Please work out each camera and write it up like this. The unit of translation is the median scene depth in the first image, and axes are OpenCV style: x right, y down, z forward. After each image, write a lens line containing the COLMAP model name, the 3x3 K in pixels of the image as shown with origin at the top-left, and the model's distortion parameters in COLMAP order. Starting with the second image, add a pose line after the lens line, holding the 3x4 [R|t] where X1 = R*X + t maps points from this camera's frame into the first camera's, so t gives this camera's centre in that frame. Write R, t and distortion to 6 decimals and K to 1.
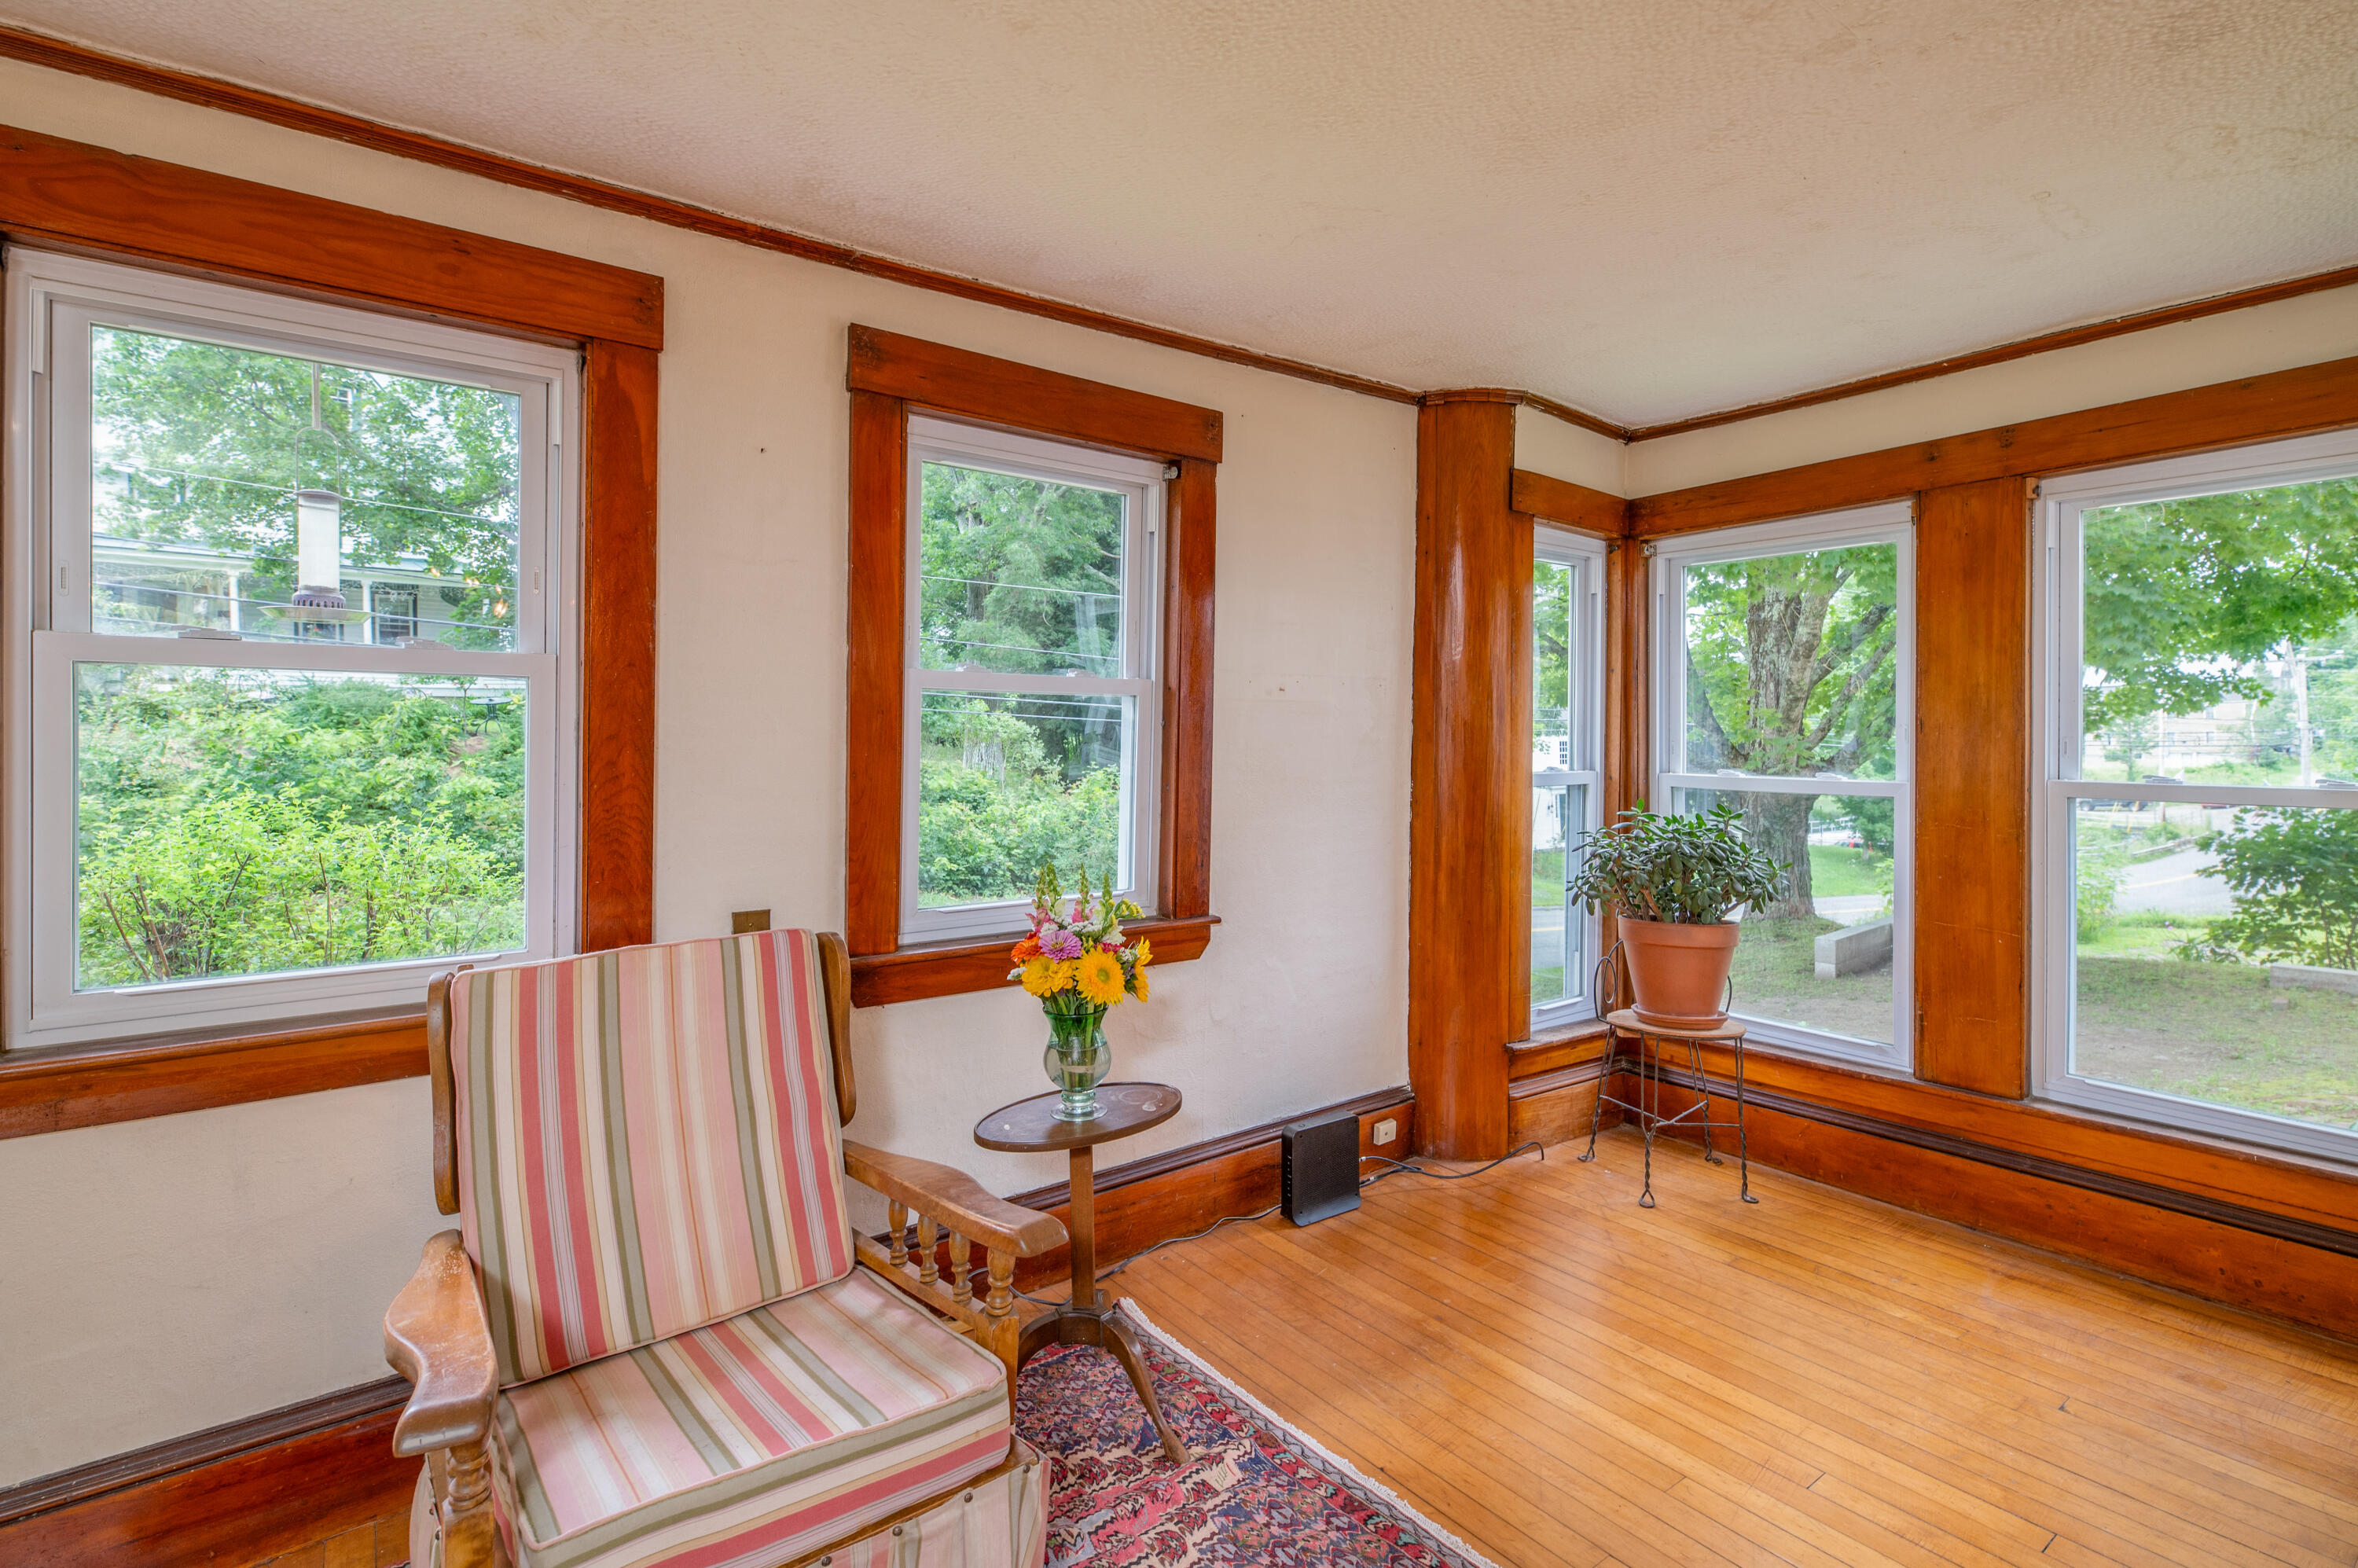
lens RADIAL K [[1122.6, 0, 1198.6], [0, 1122.6, 744.2], [0, 0, 1]] dist [-0.002049, -0.000116]
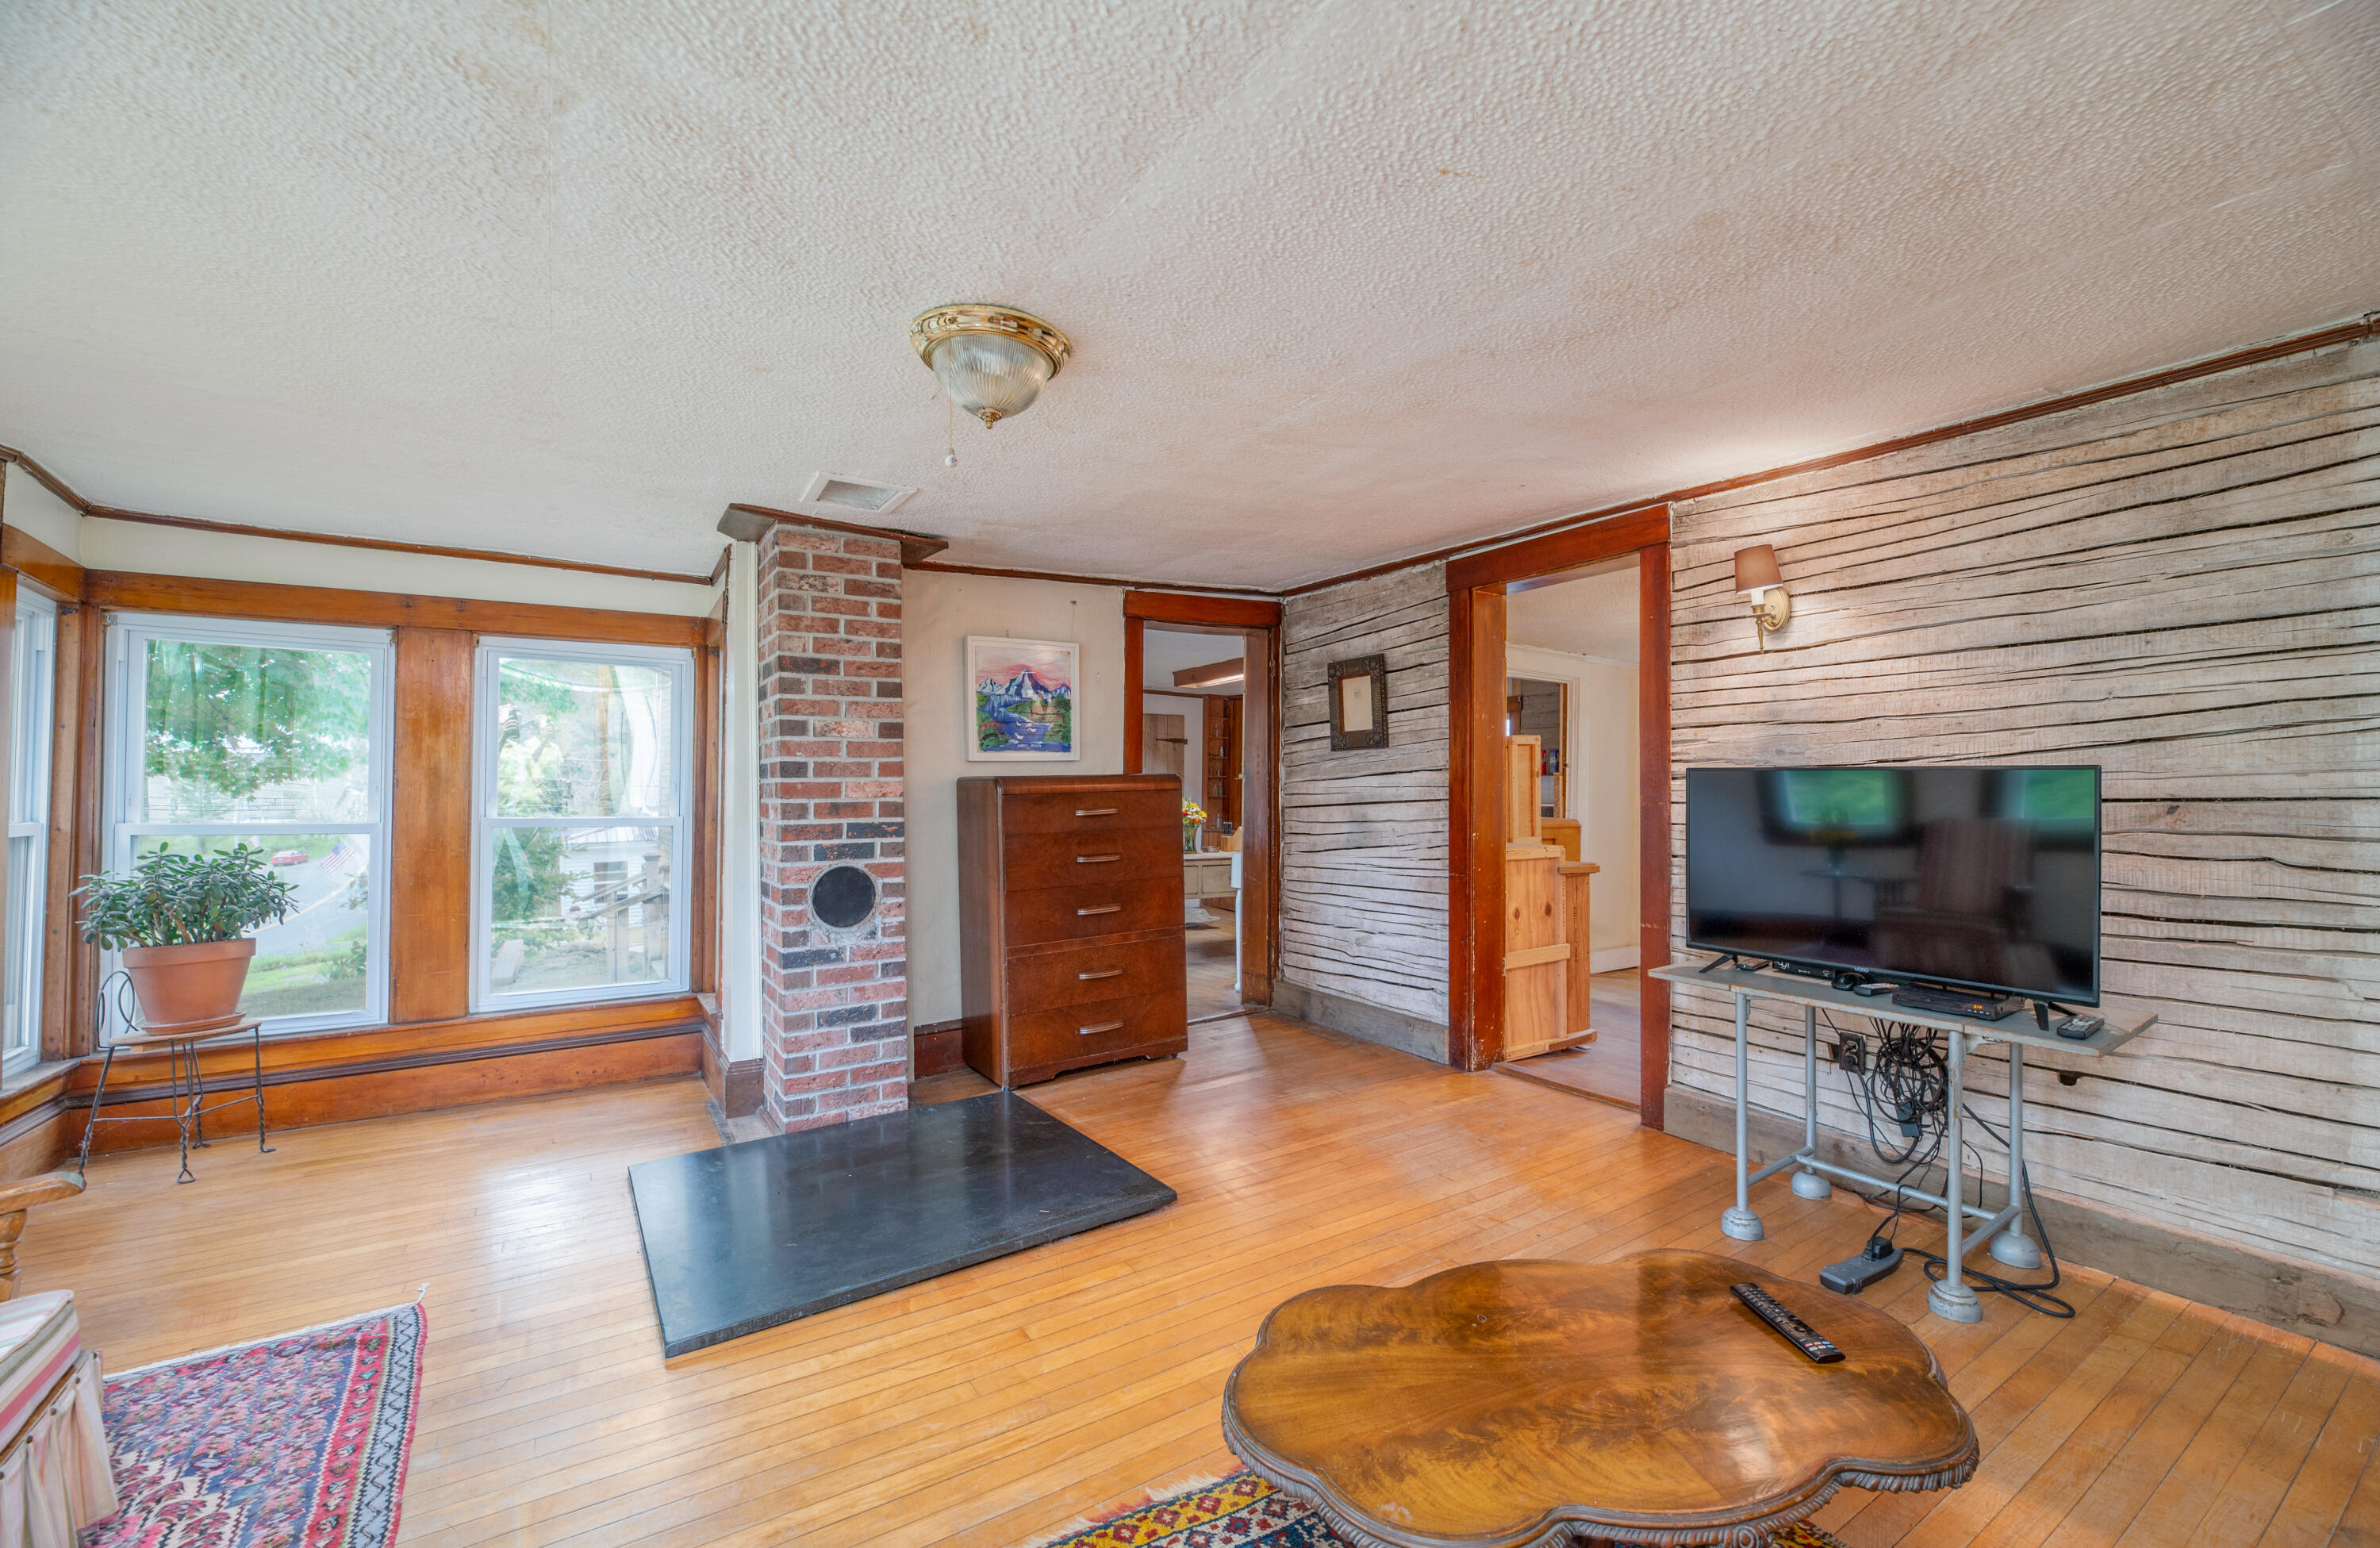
lens RADIAL K [[985.0, 0, 1205.8], [0, 985.0, 781.0], [0, 0, 1]] dist [-0.000803, -0.000356]
pose [[0.078526, 0.019541, 0.996721, -0.541274], [0.007685, 0.999766, -0.020206, 0.013898], [-0.996882, 0.009247, 0.078357, -0.158354]]
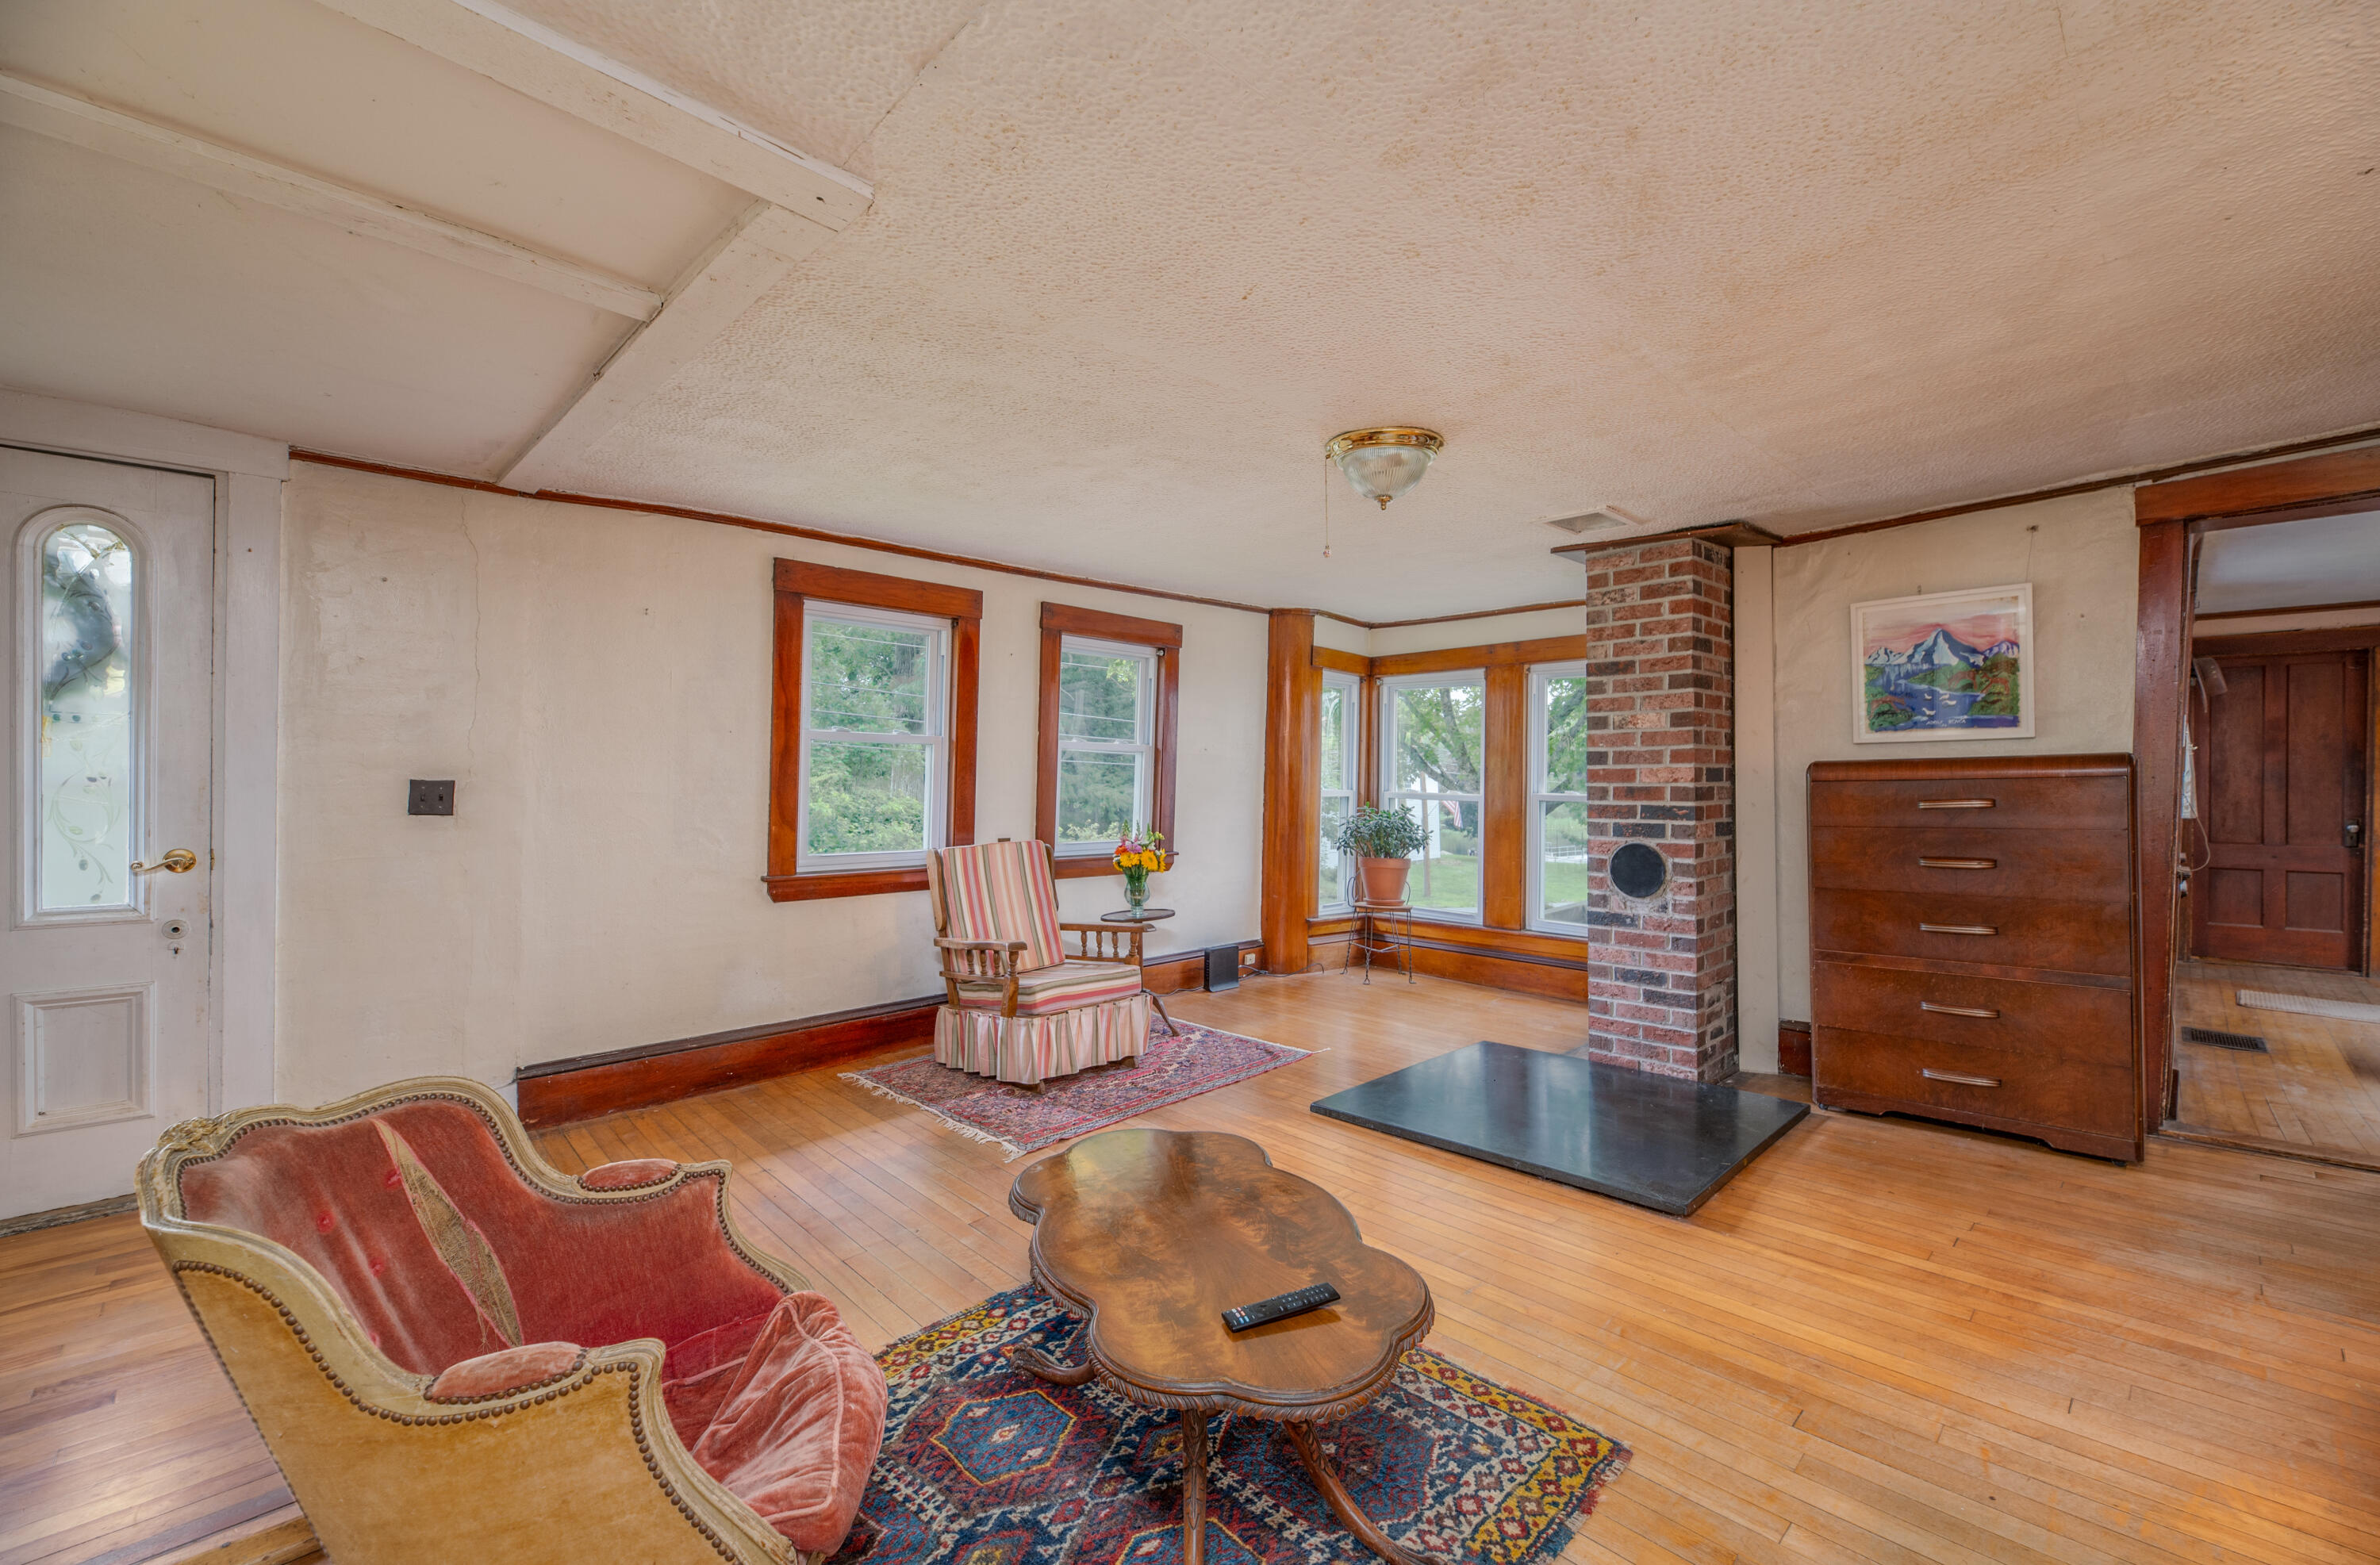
lens RADIAL K [[968.0, 0, 1190.6], [0, 968.0, 779.9], [0, 0, 1]] dist [0.001329, -0.000104]
pose [[0.993429, 0.010218, 0.113994, -0.162017], [-0.010331, 0.999947, 0.000401, 0.009306], [-0.113984, -0.001576, 0.993481, -0.829300]]
